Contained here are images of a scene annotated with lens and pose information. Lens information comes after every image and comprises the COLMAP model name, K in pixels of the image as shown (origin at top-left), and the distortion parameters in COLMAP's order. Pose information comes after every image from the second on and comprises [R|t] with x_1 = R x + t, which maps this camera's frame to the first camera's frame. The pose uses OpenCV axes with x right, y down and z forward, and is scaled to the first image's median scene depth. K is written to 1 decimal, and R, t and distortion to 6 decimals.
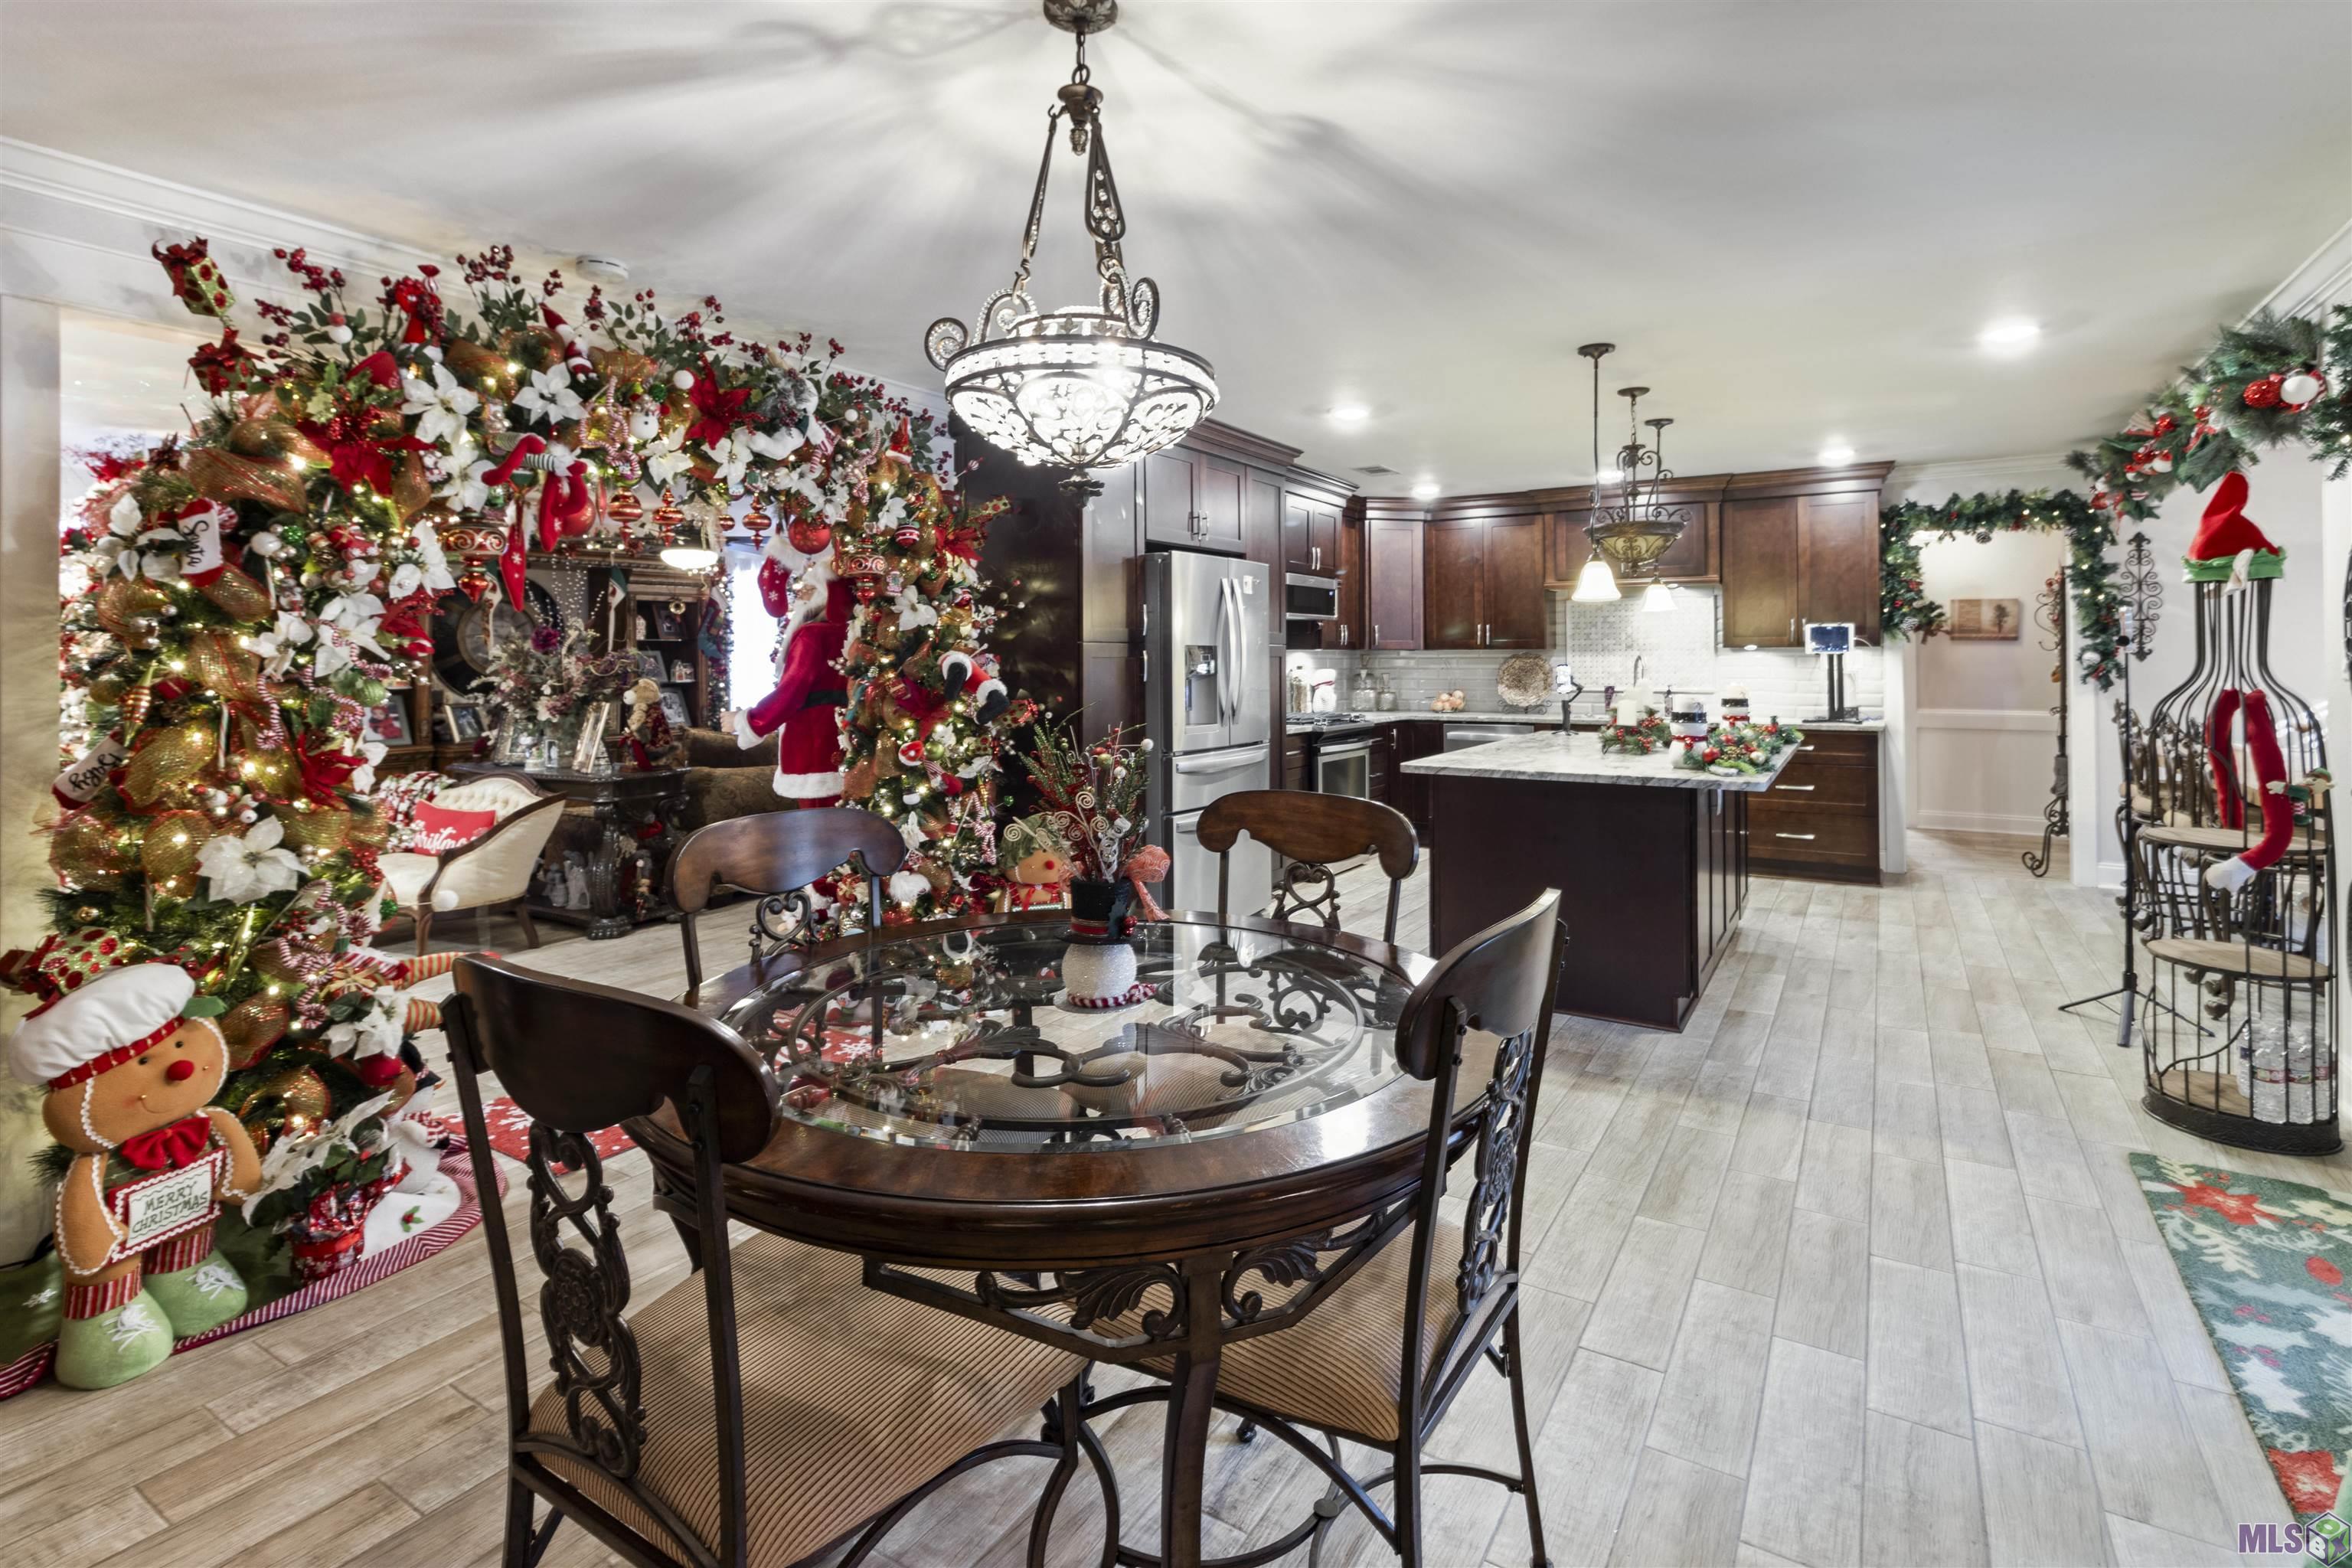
lens RADIAL K [[1086.7, 0, 1187.5], [0, 1086.7, 746.1], [0, 0, 1]] dist [0.000309, -0.011744]
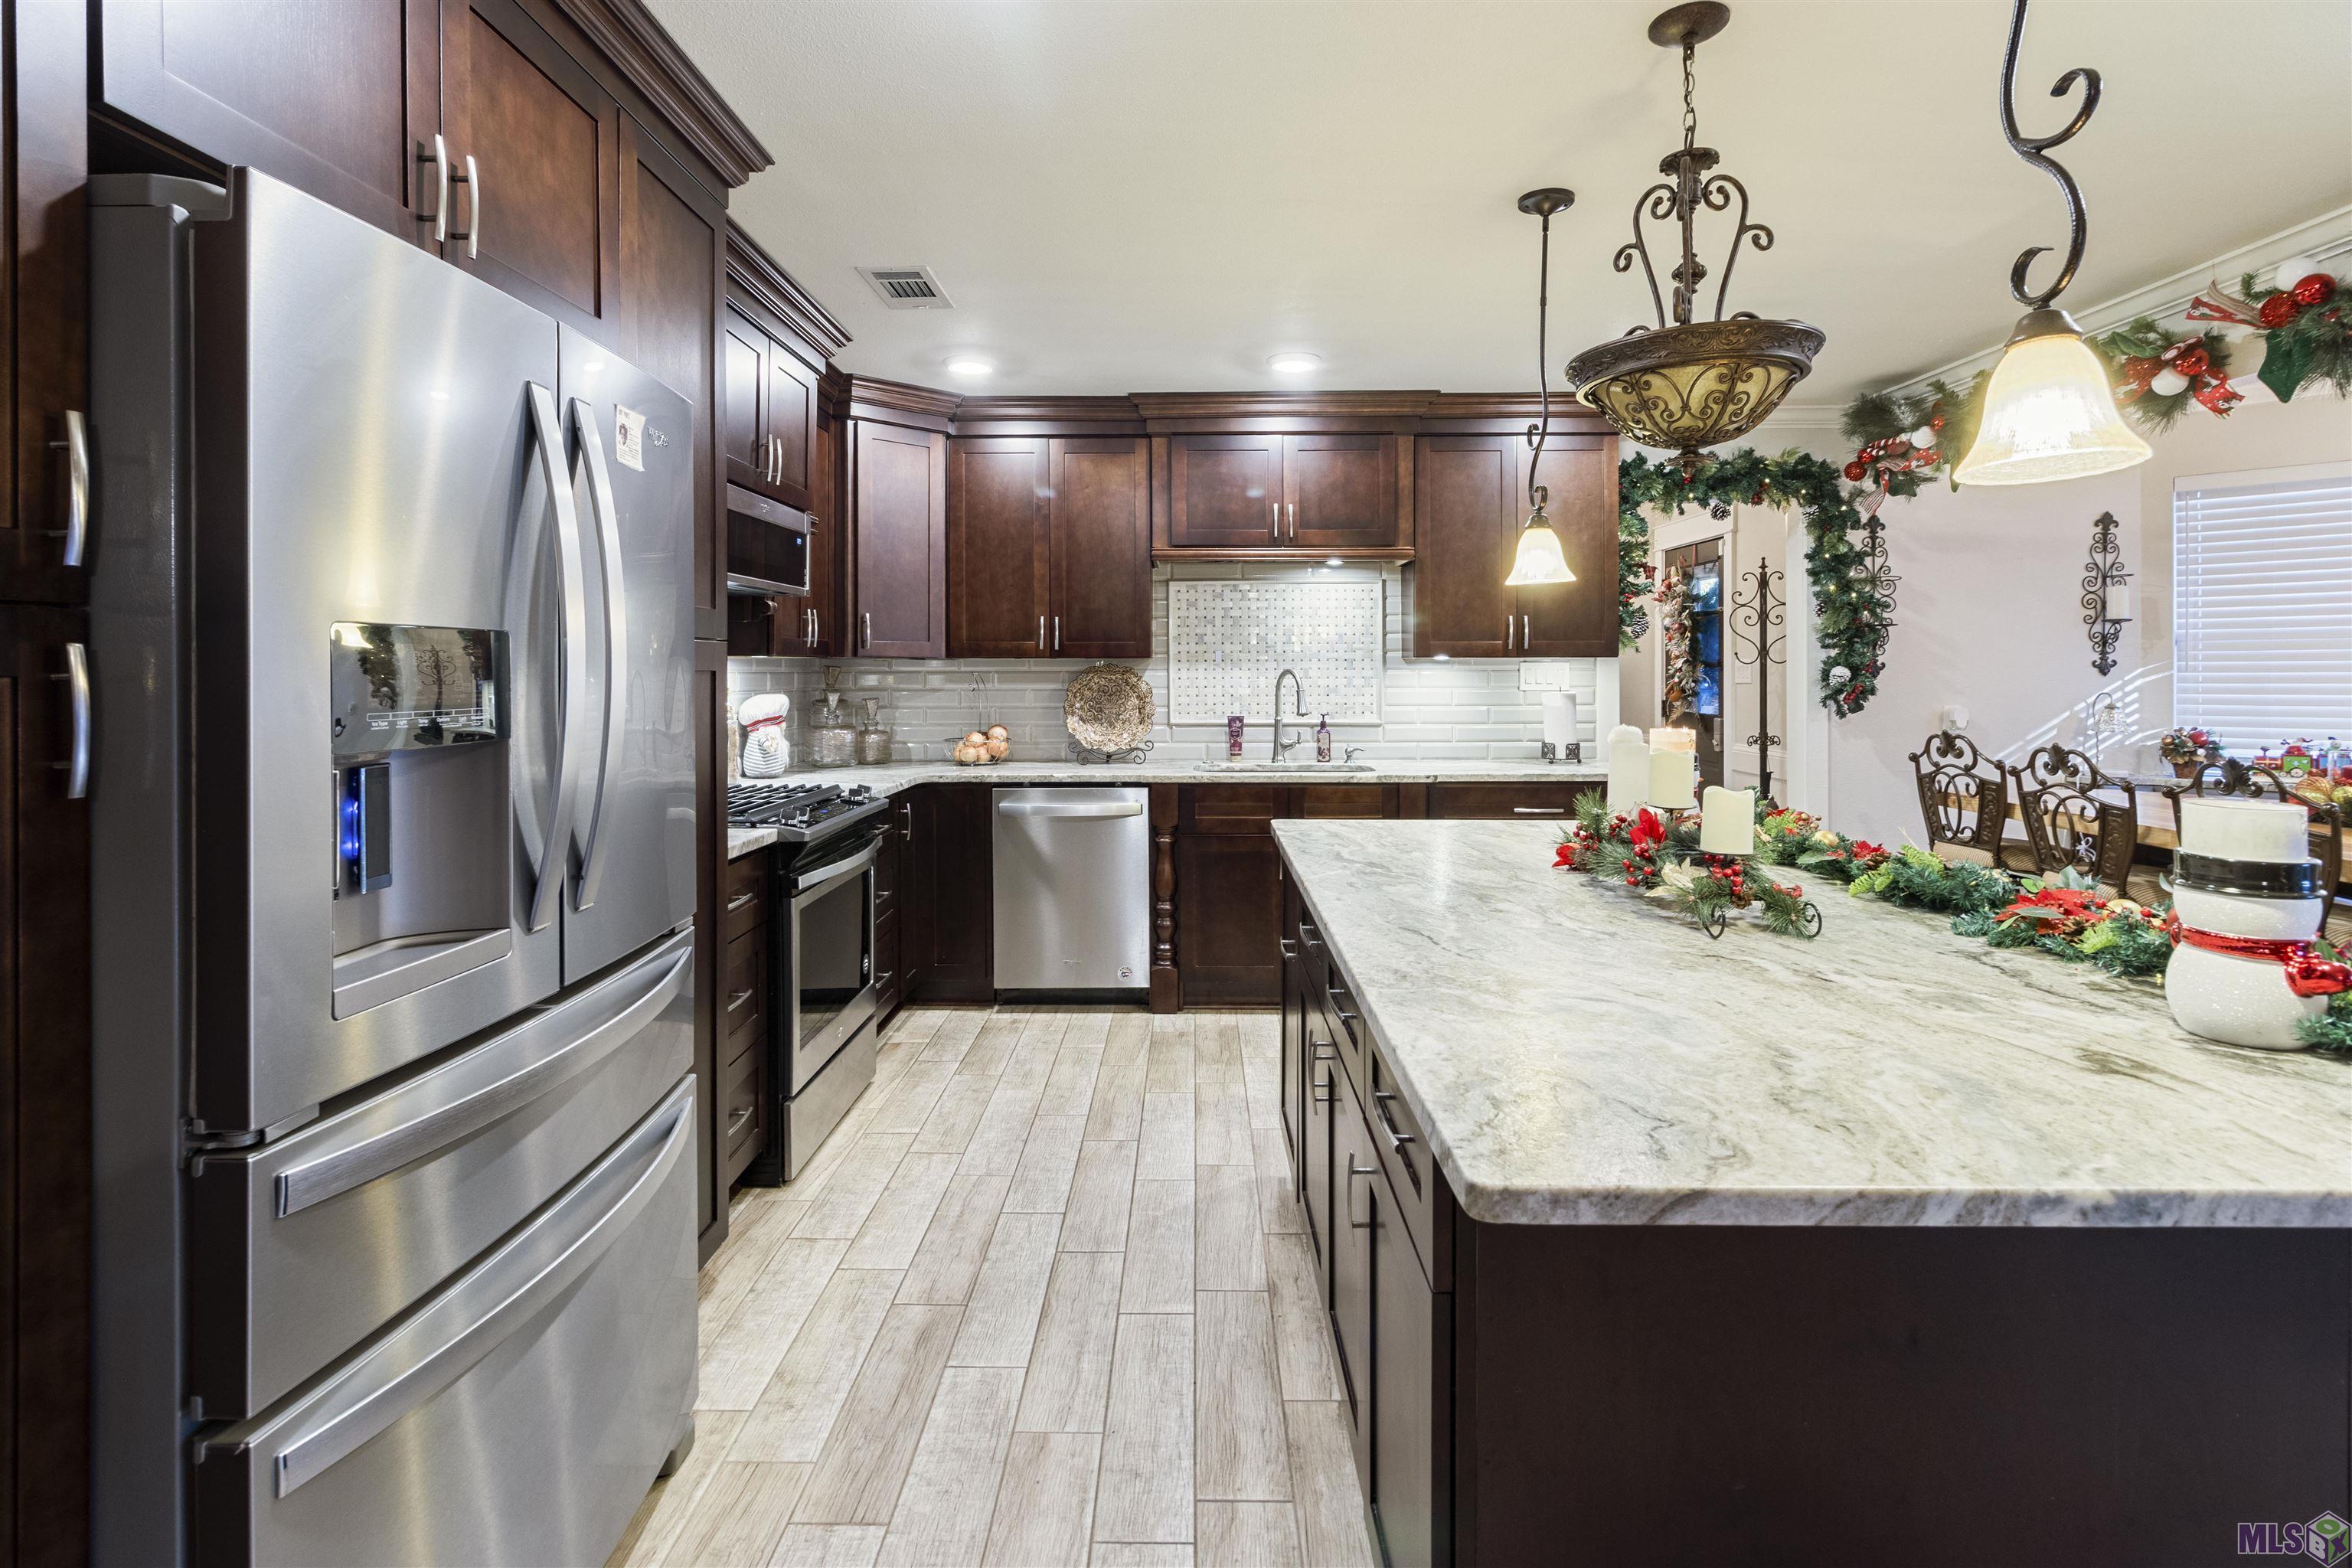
lens RADIAL K [[1111.8, 0, 1162.3], [0, 1111.8, 667.3], [0, 0, 1]] dist [0.000735, -0.012095]
pose [[0.861381, 0.002387, 0.507954, 0.018713], [0.039622, 0.996626, -0.071875, -0.040262], [-0.506412, 0.082038, 0.858380, 0.473901]]
